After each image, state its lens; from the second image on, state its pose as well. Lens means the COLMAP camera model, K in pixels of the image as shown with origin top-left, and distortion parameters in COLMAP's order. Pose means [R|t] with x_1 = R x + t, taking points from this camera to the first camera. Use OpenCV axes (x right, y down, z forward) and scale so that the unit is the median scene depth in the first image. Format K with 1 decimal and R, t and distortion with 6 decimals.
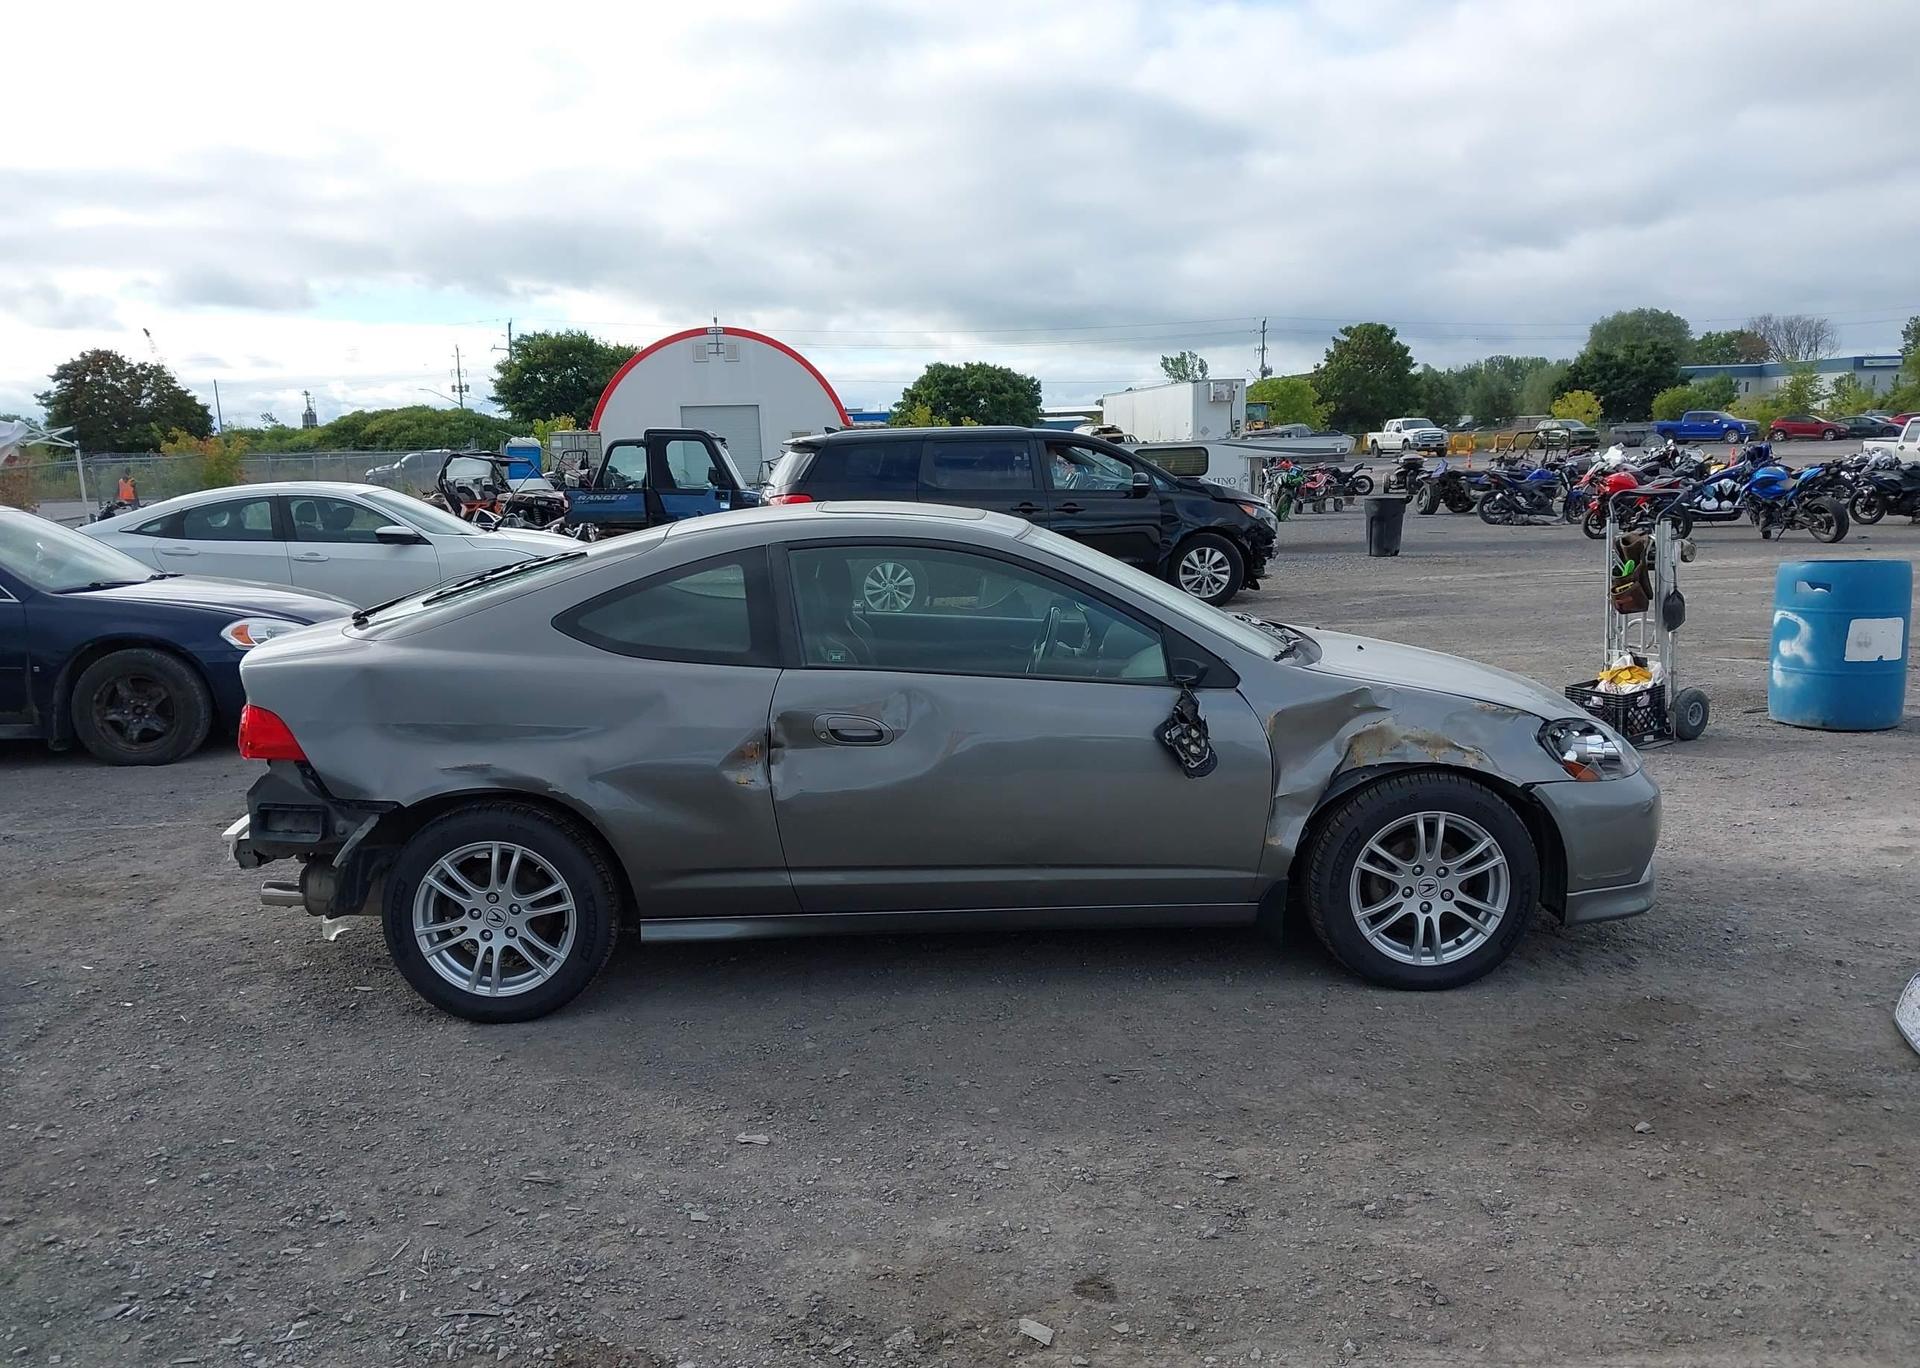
lens RADIAL K [[1525.6, 0, 951.3], [0, 1525.6, 631.0], [0, 0, 1]] dist [-0.001192, -0.002943]
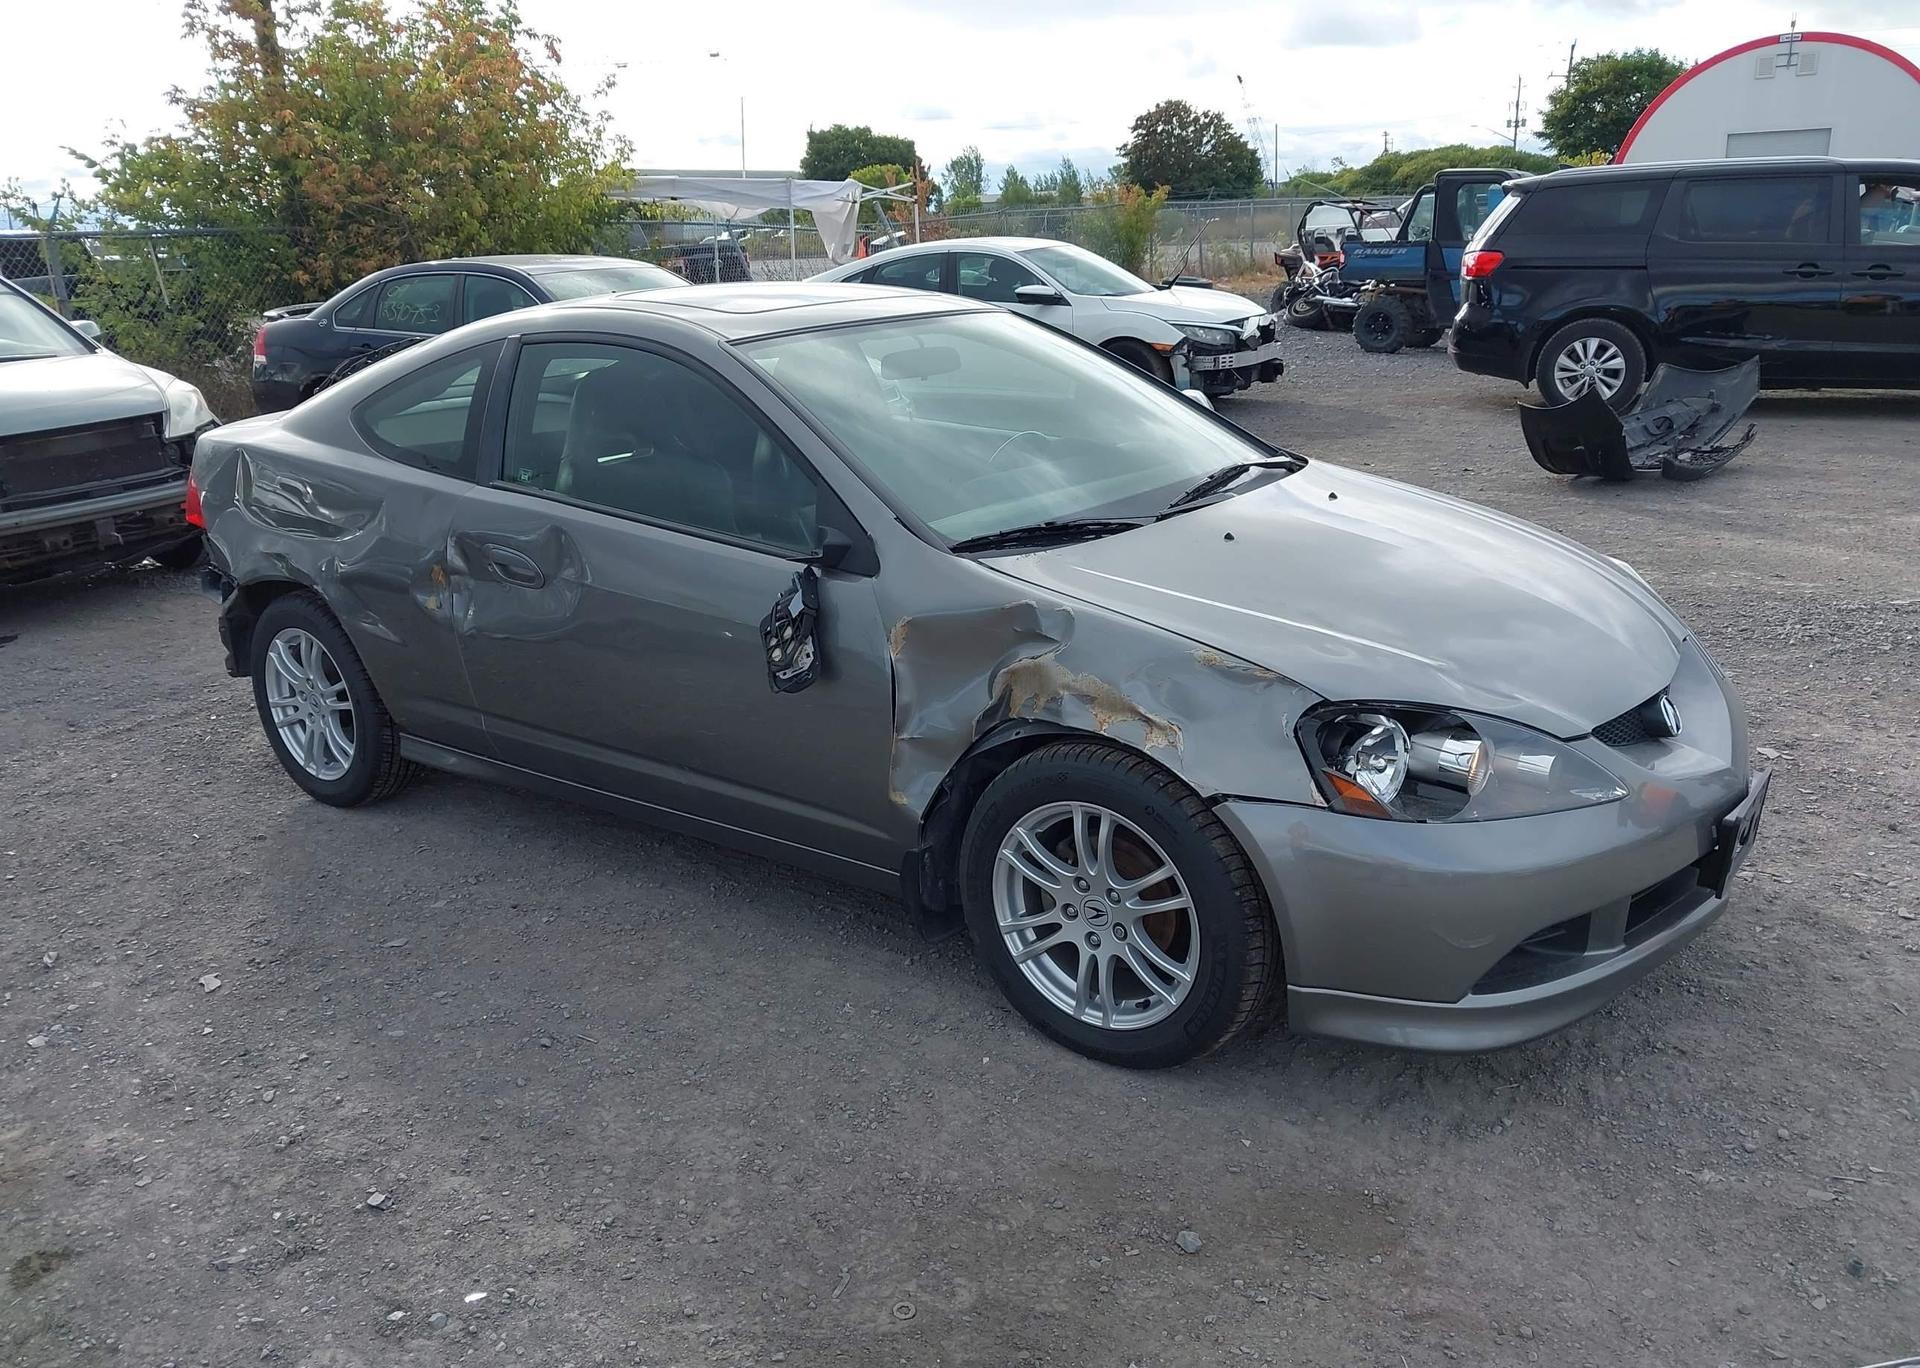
lens RADIAL K [[1525.6, 0, 948.7], [0, 1525.6, 684.1], [0, 0, 1]] dist [-0.001192, -0.002943]
pose [[0.789762, 0.171812, -0.588861, 0.103309], [-0.054888, 0.975916, 0.211128, -0.010228], [0.610953, -0.134419, 0.780172, 0.075989]]
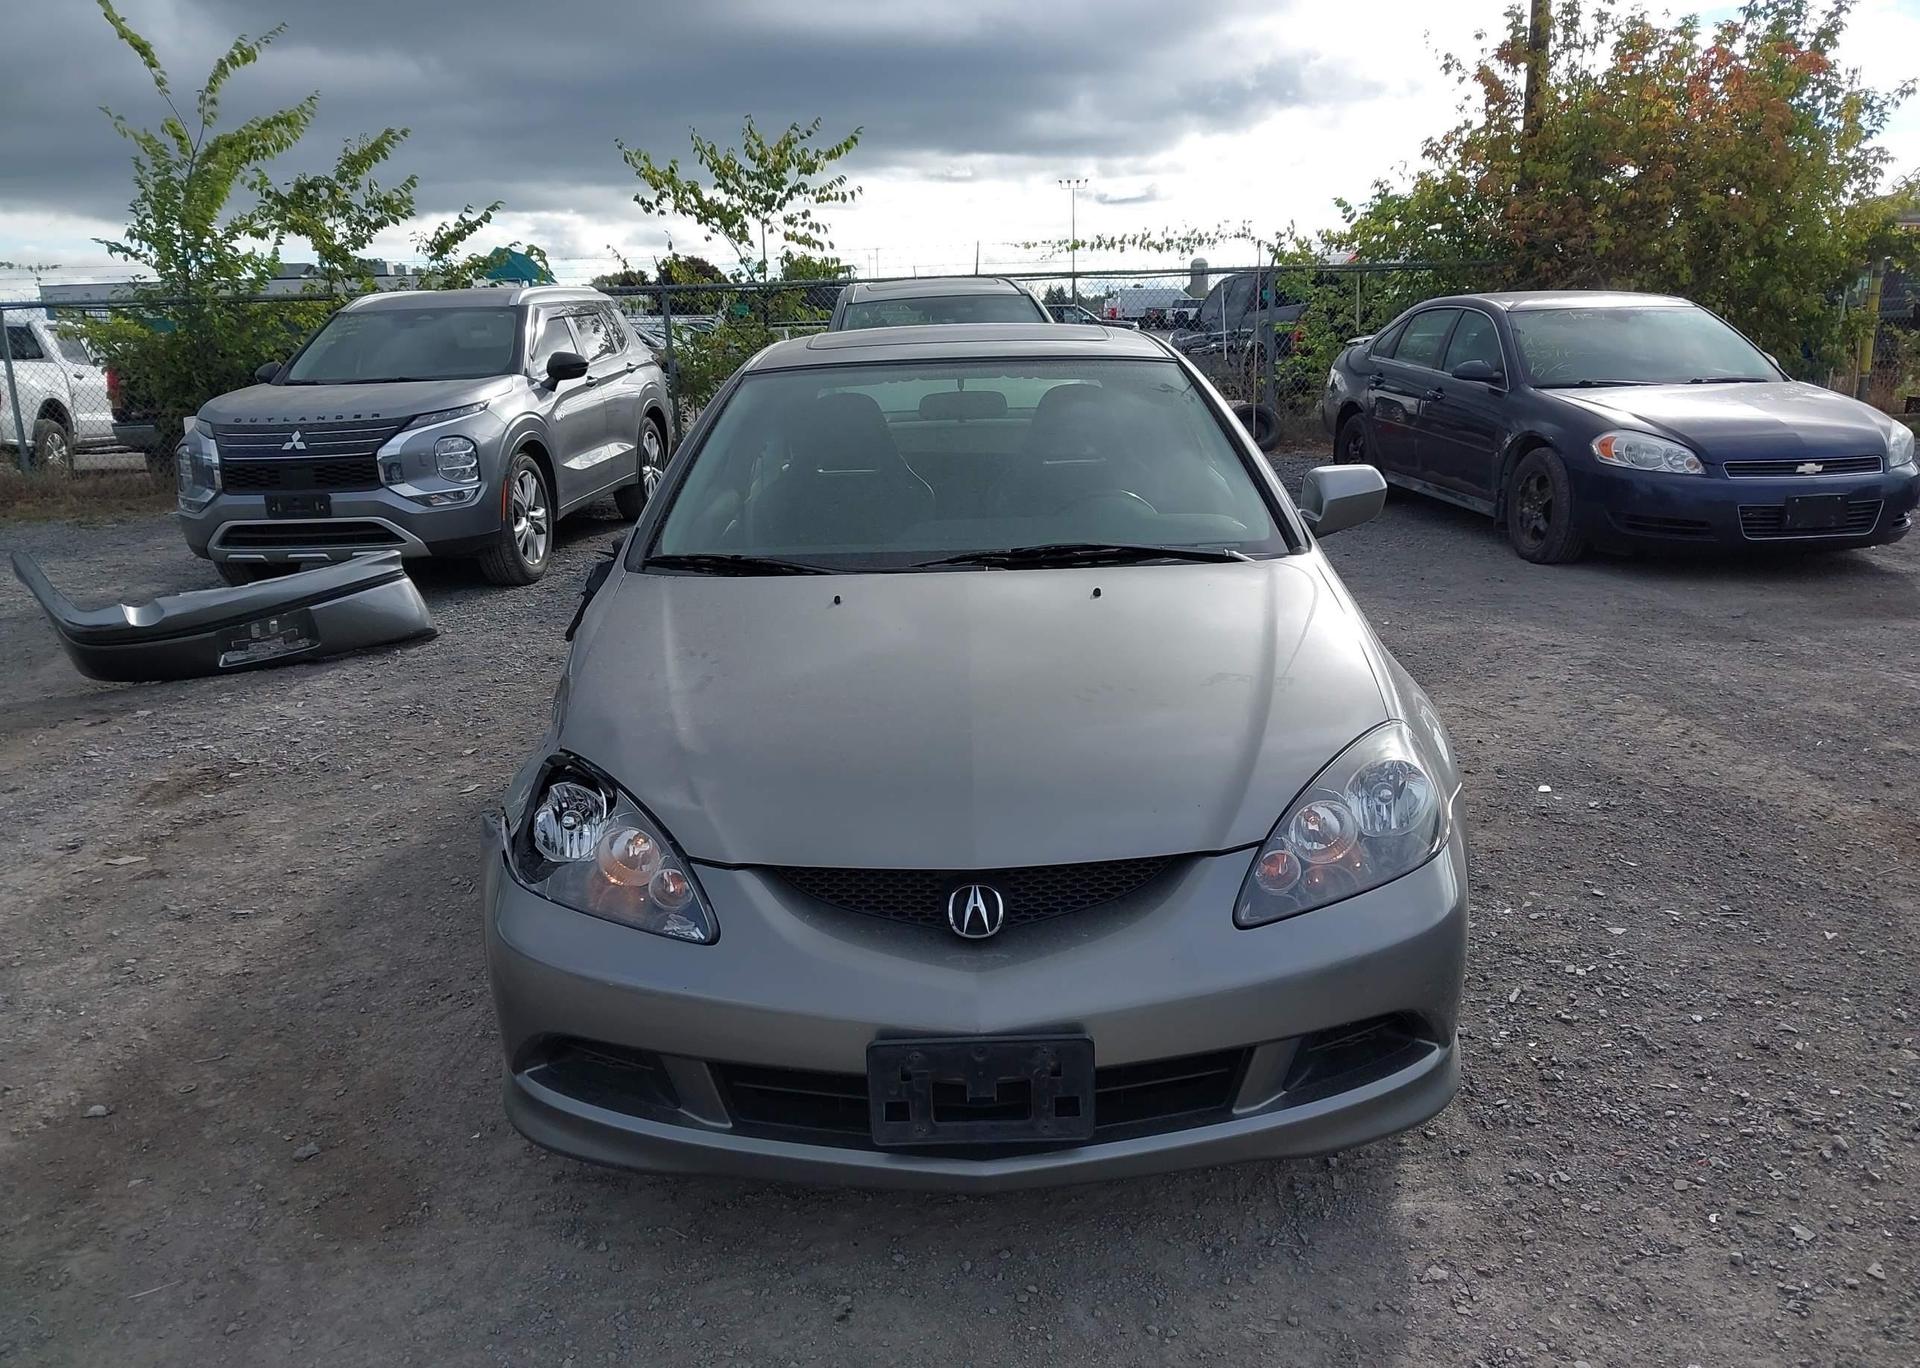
lens RADIAL K [[1525.6, 0, 946.1], [0, 1525.6, 684.8], [0, 0, 1]] dist [-0.001192, -0.002943]
pose [[-0.021597, 0.263250, -0.964486, 0.157865], [-0.089001, 0.960375, 0.264121, -0.021691], [0.995797, 0.091544, 0.002689, 0.190639]]
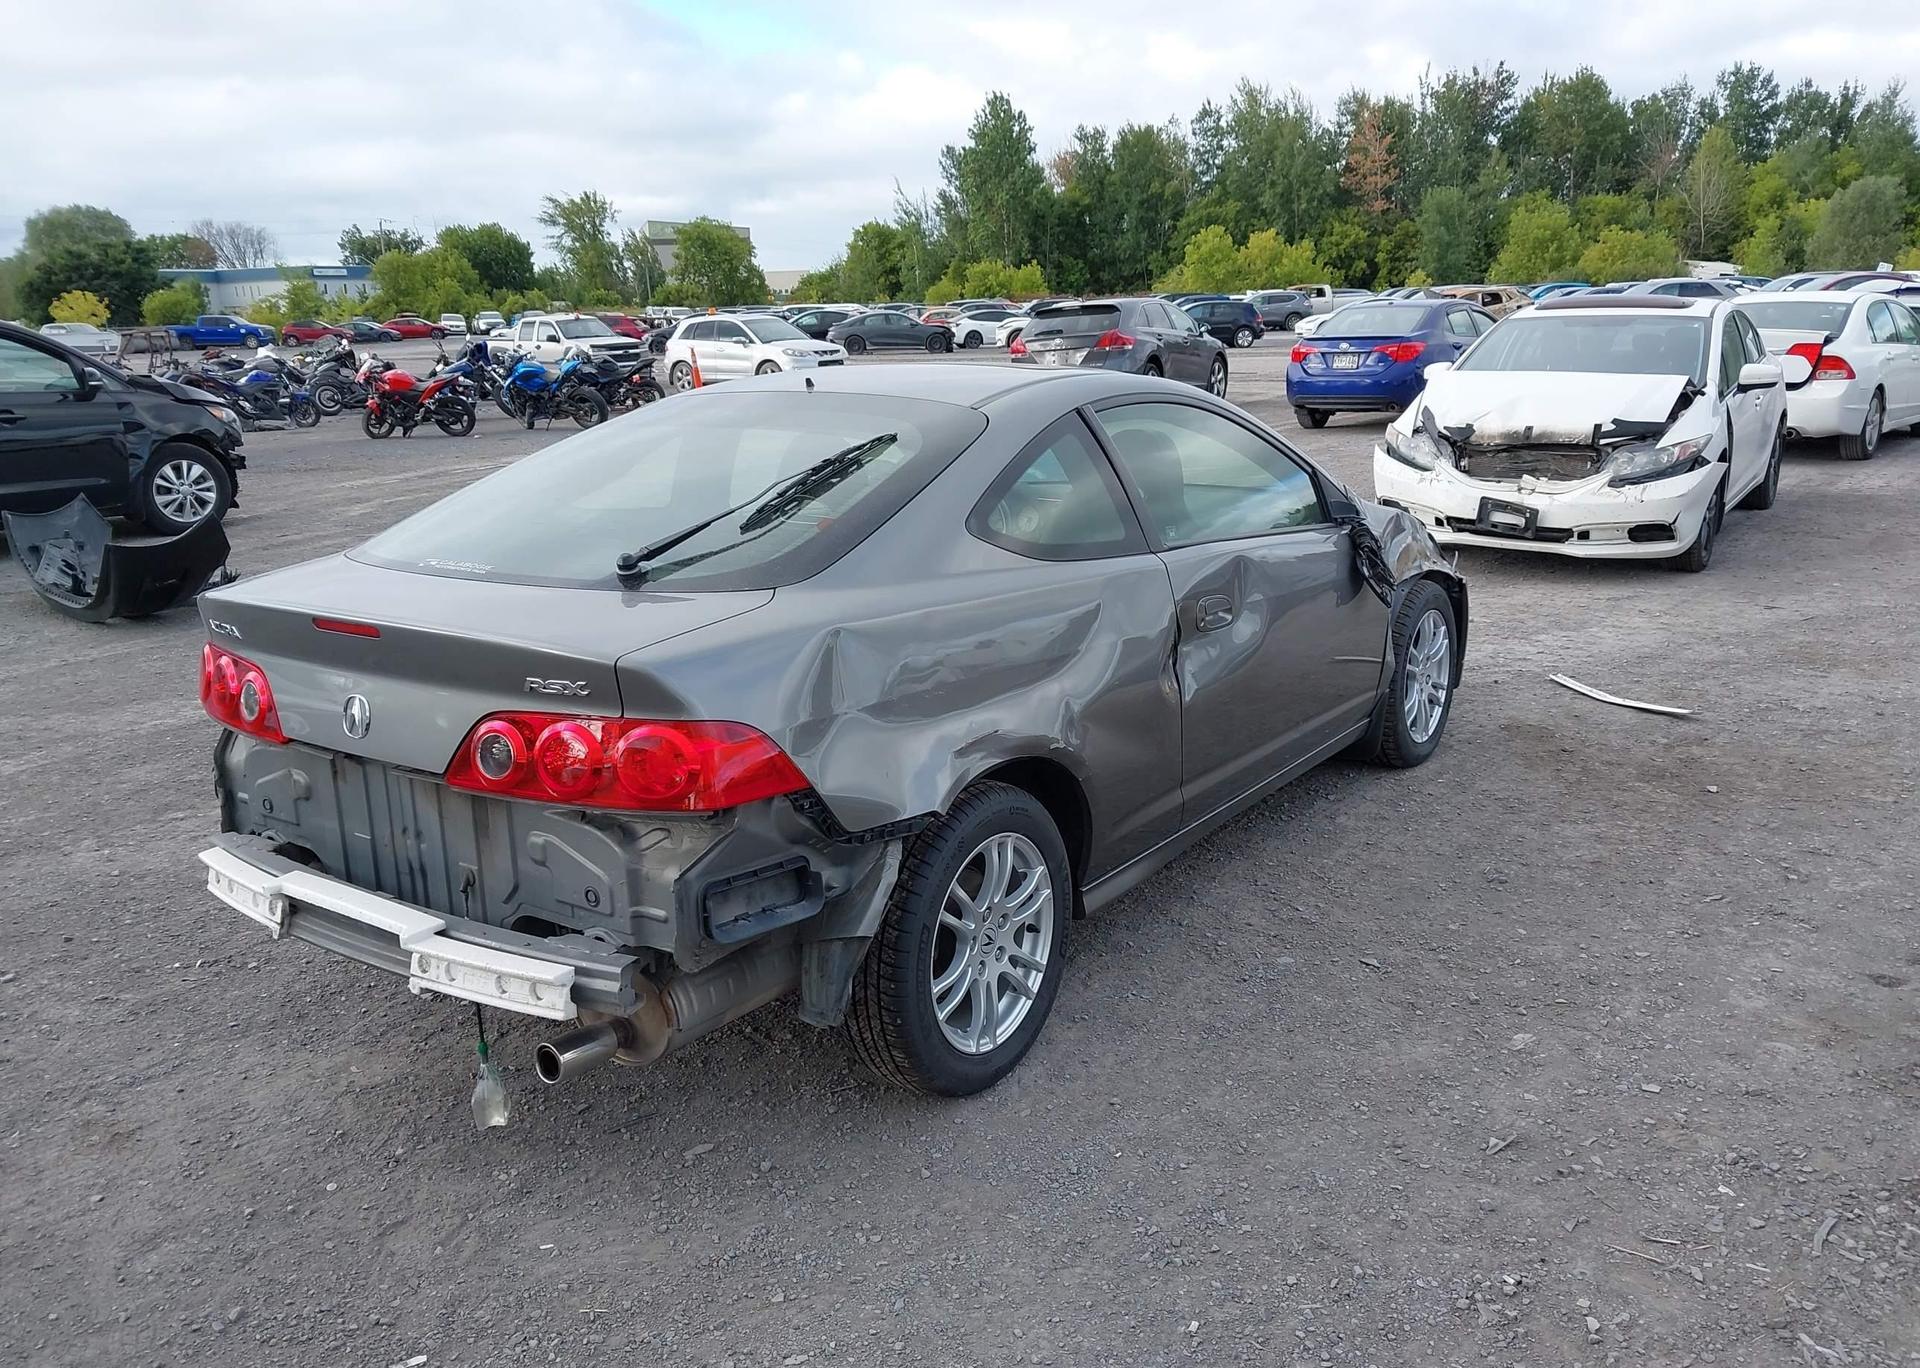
lens RADIAL K [[1525.6, 0, 971.2], [0, 1525.6, 673.3], [0, 0, 1]] dist [-0.001192, -0.002943]
pose [[0.594573, -0.172975, 0.785215, -0.135916], [0.105022, 0.984926, 0.137445, -0.005722], [-0.797154, 0.000744, 0.603776, 0.092529]]
